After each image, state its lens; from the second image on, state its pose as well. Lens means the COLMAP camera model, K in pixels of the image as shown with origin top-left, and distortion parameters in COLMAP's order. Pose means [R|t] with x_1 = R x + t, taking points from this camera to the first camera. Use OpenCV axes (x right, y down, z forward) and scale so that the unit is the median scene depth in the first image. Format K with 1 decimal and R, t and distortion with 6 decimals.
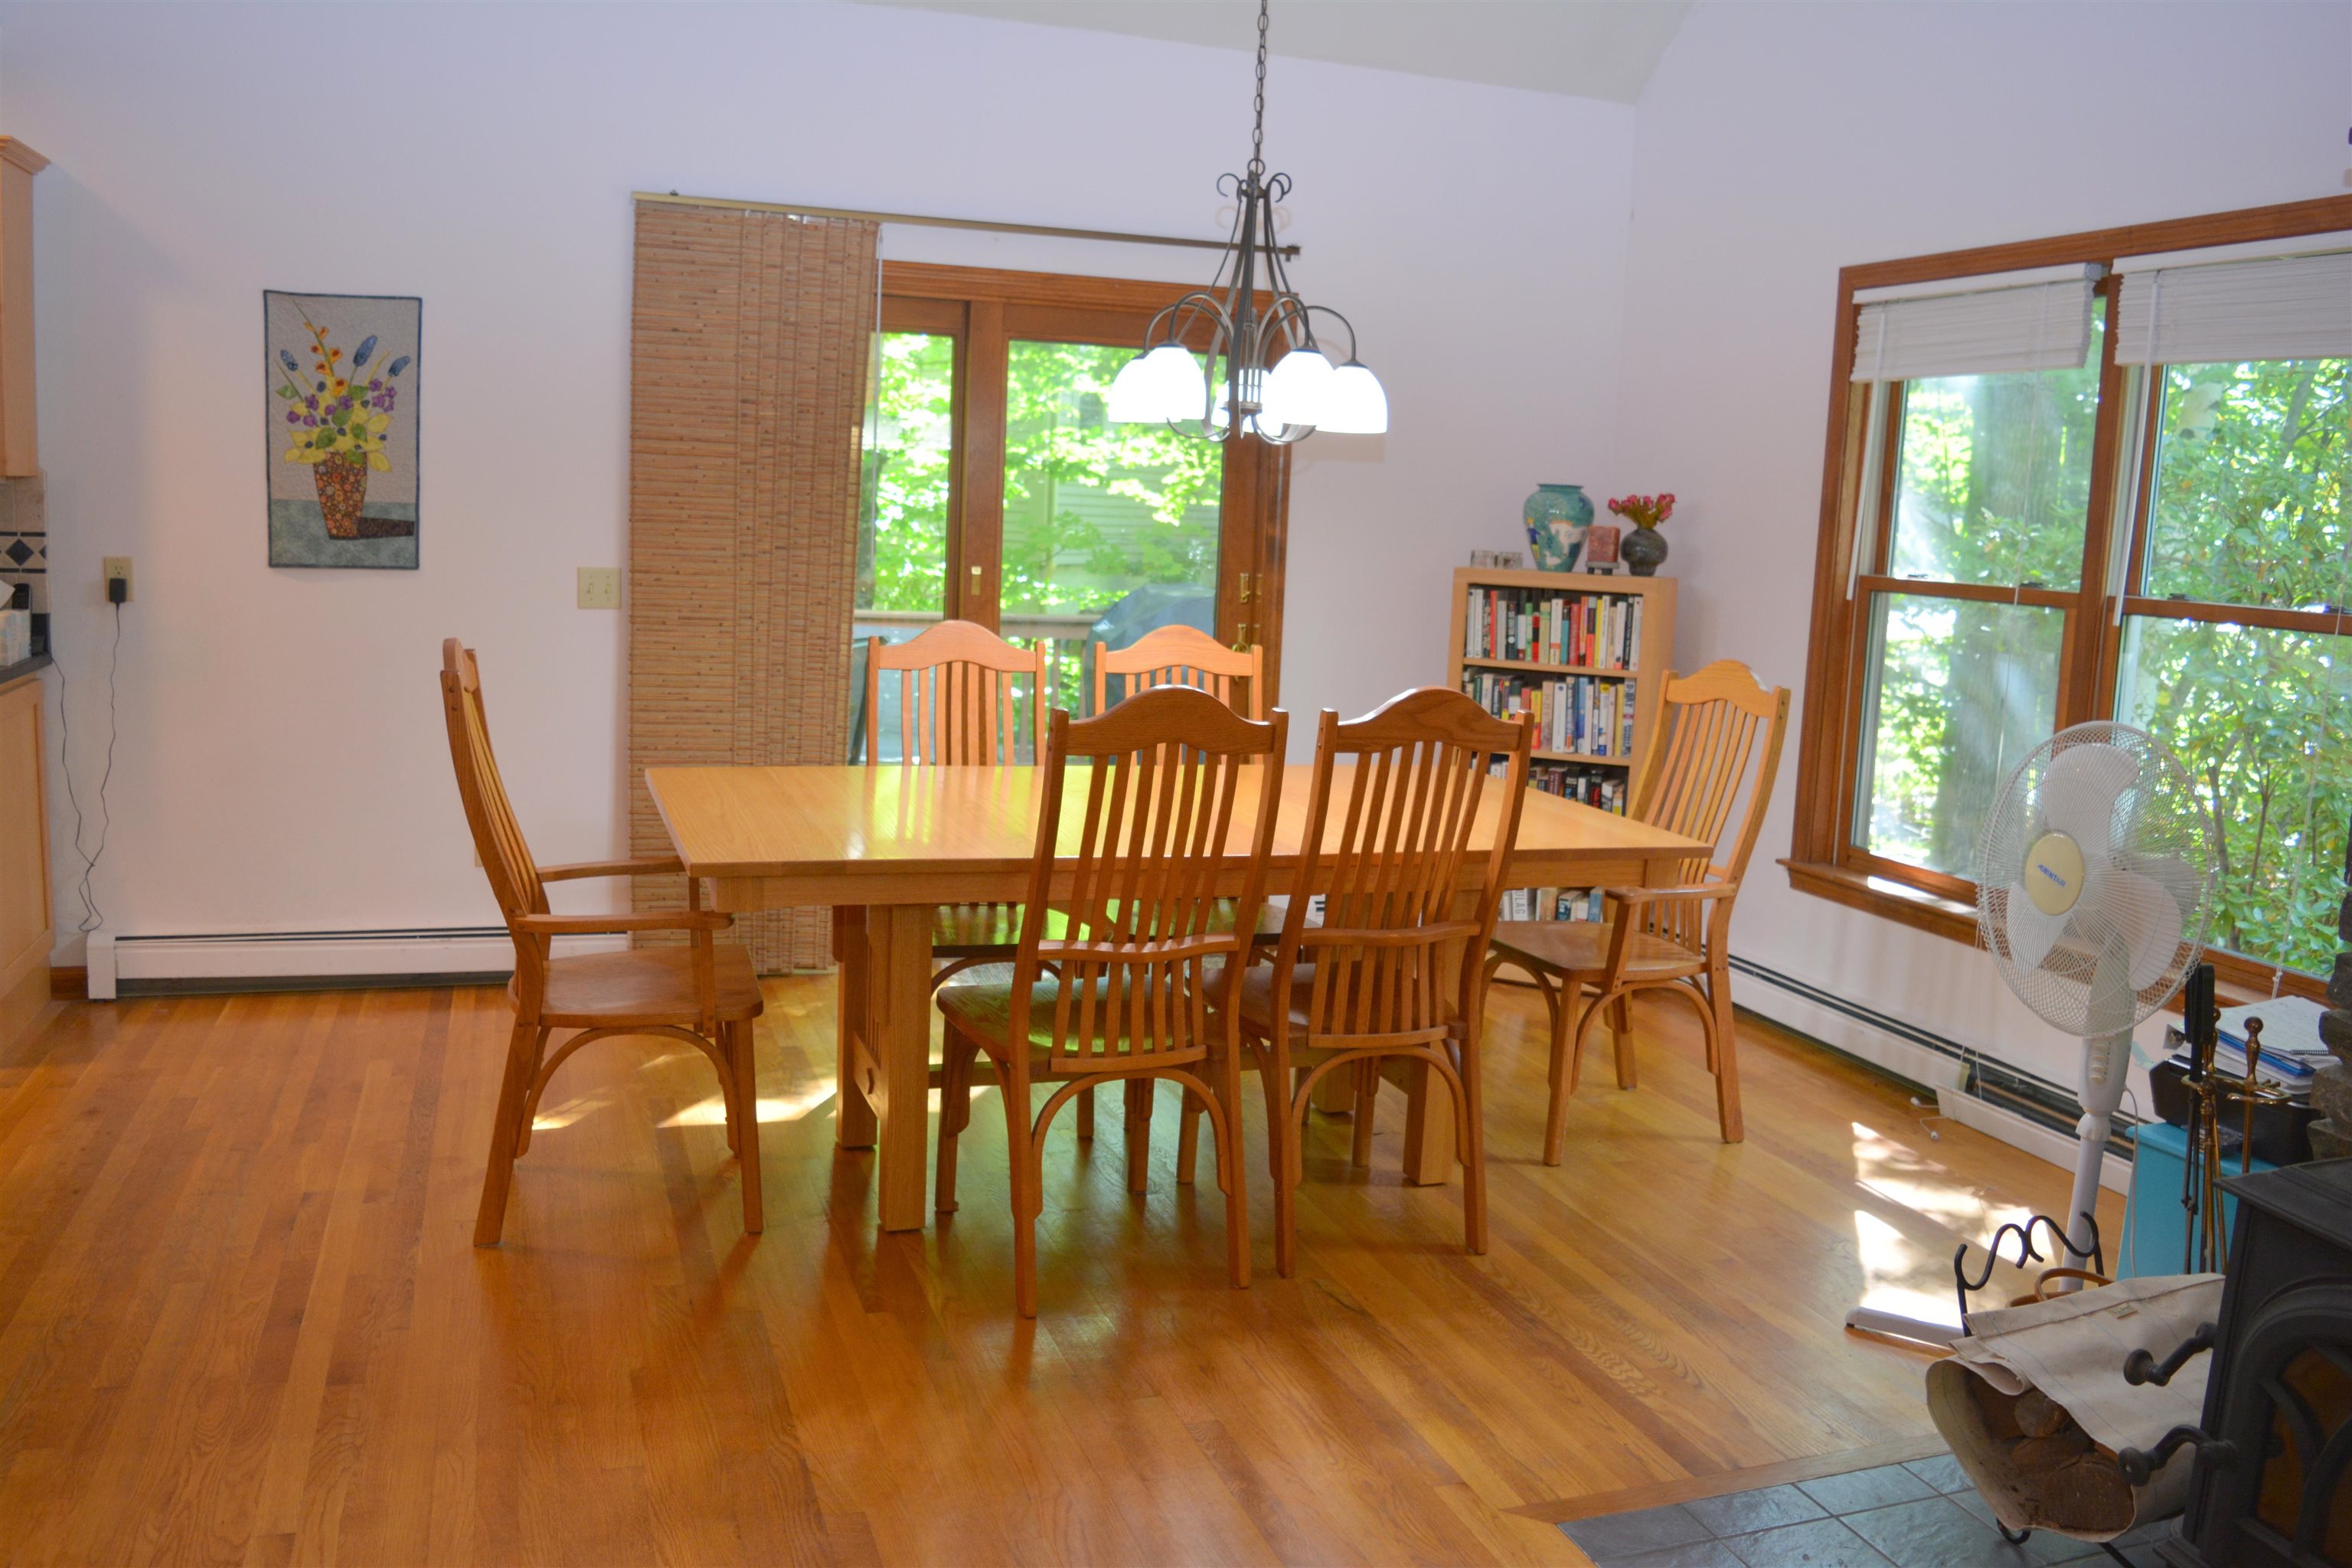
lens RADIAL K [[1843.8, 0, 1162.4], [0, 1843.8, 772.7], [0, 0, 1]] dist [-0.095576, 0.023745]
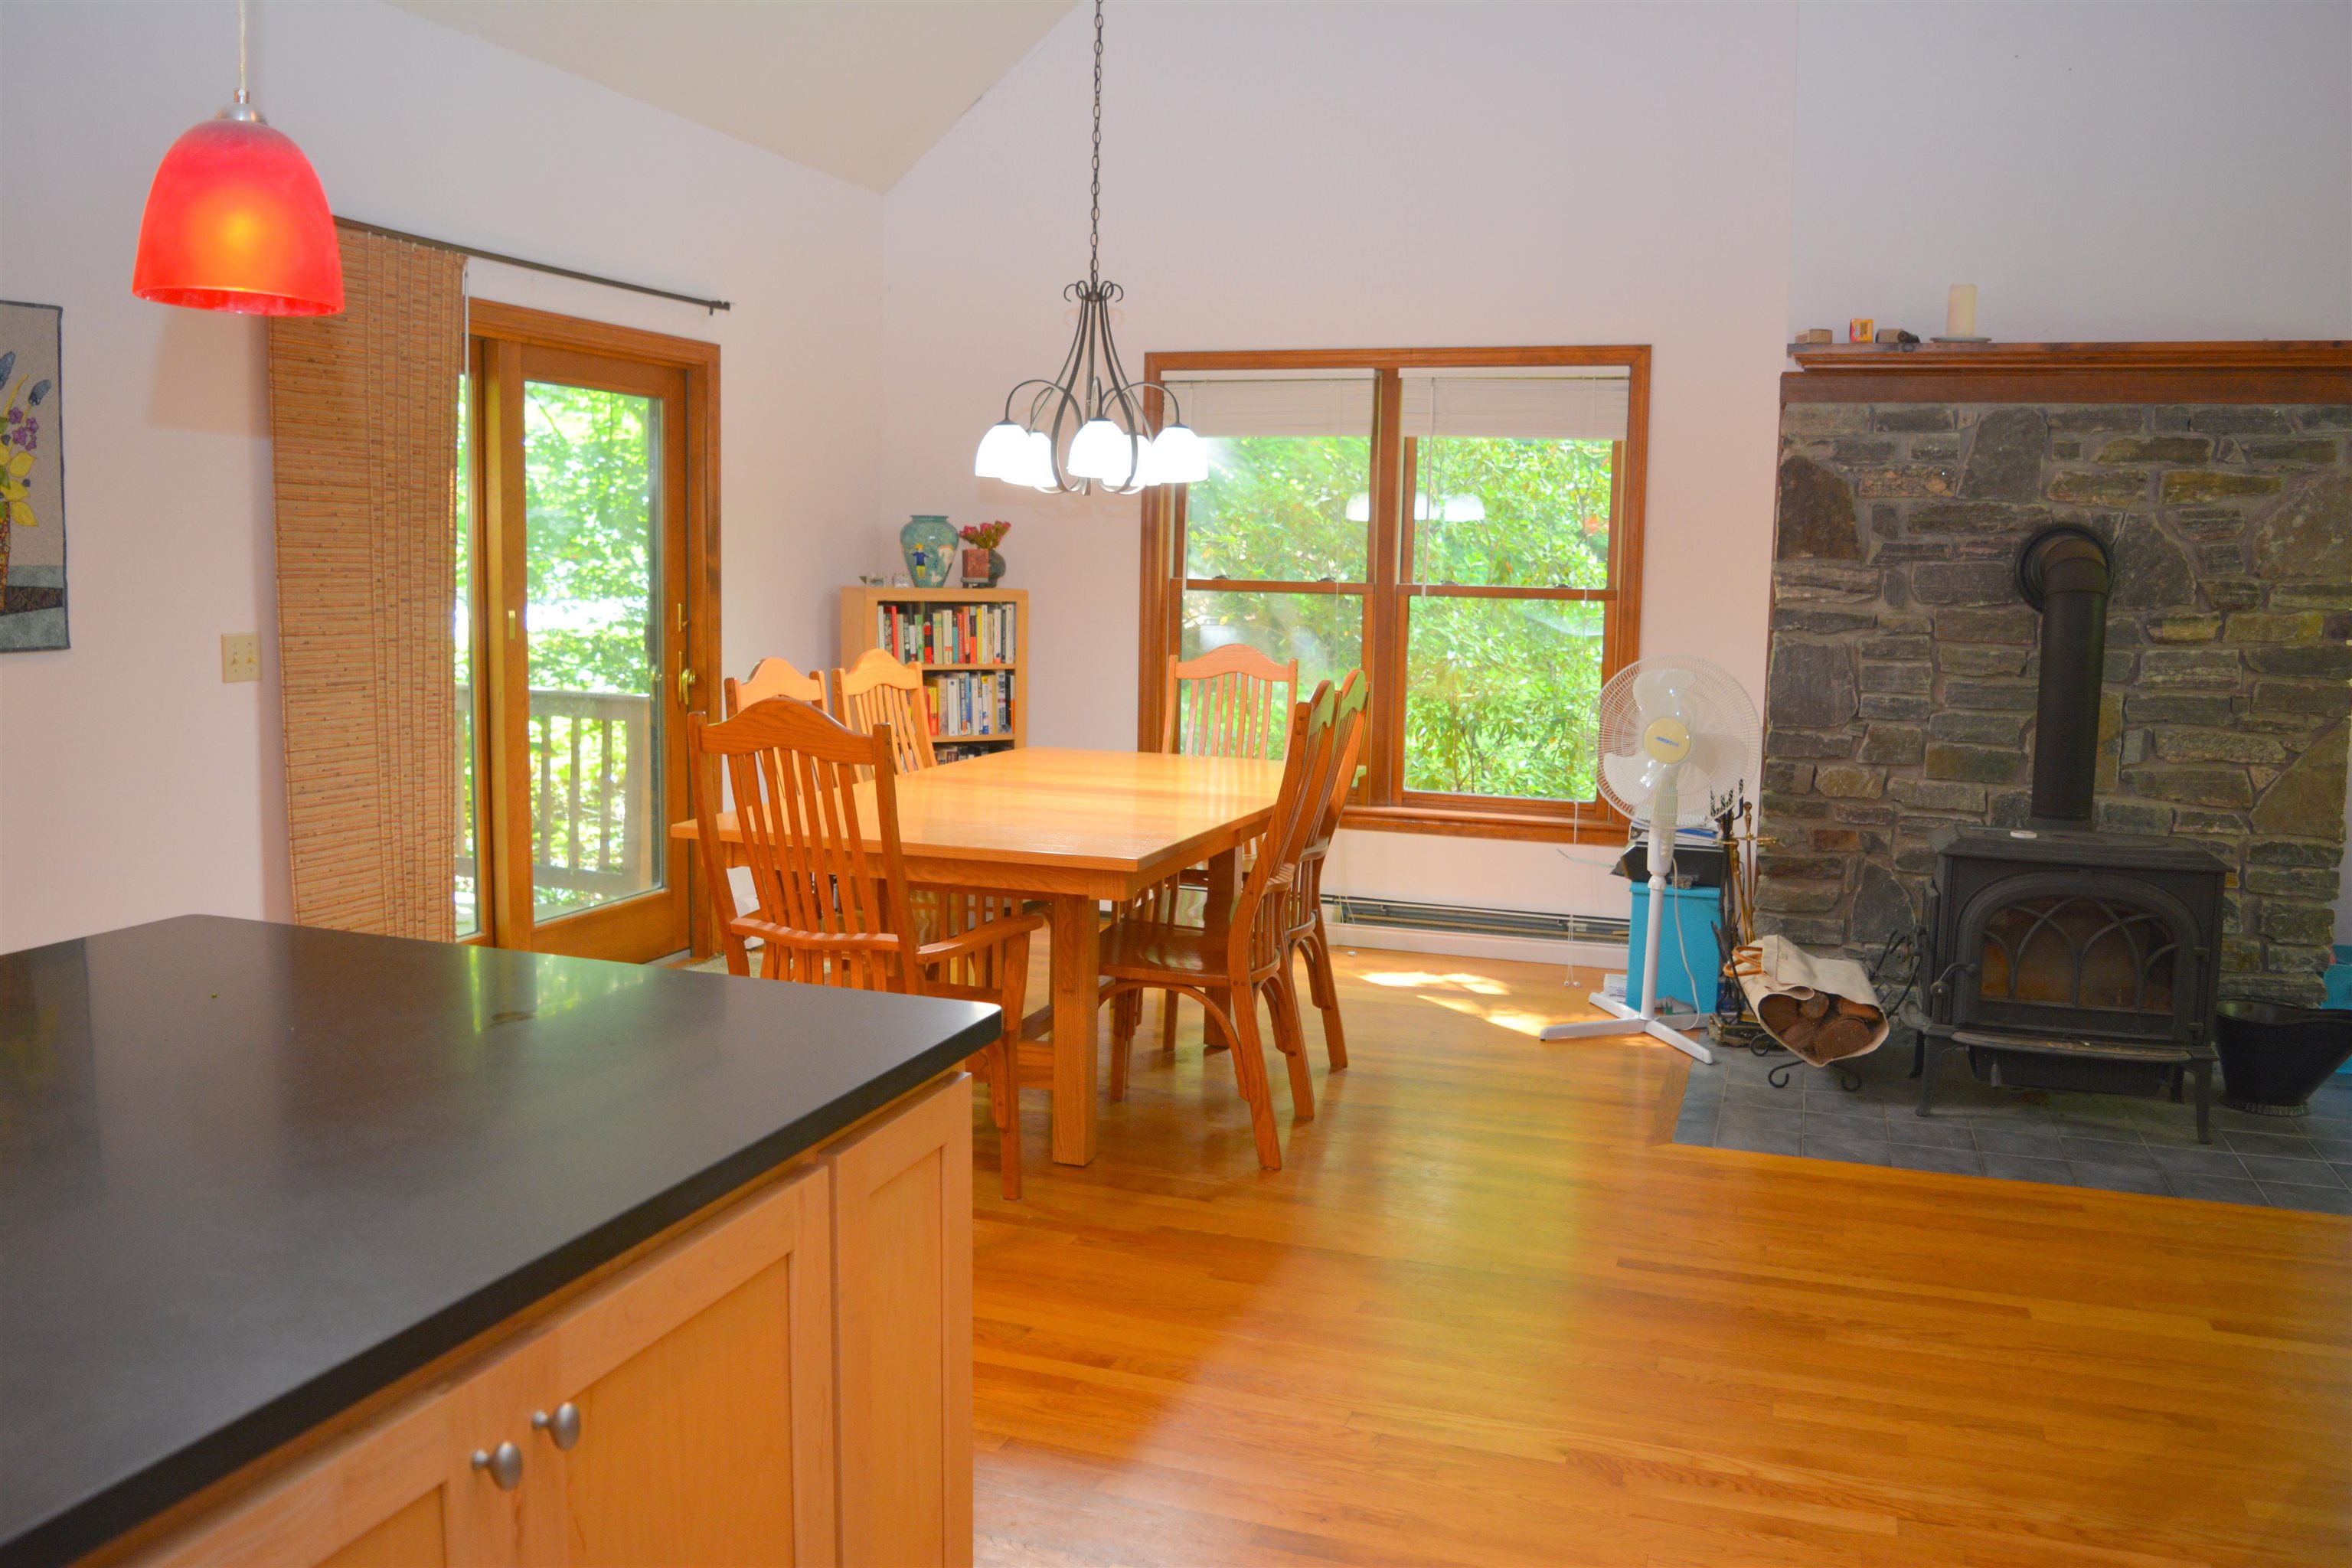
lens RADIAL K [[1843.8, 0, 1158.9], [0, 1843.8, 774.9], [0, 0, 1]] dist [-0.095576, 0.023745]
pose [[0.624105, -0.121798, 0.771789, -0.731166], [0.120443, 0.990966, 0.058991, -0.046614], [-0.772001, 0.056140, 0.633137, 0.143072]]
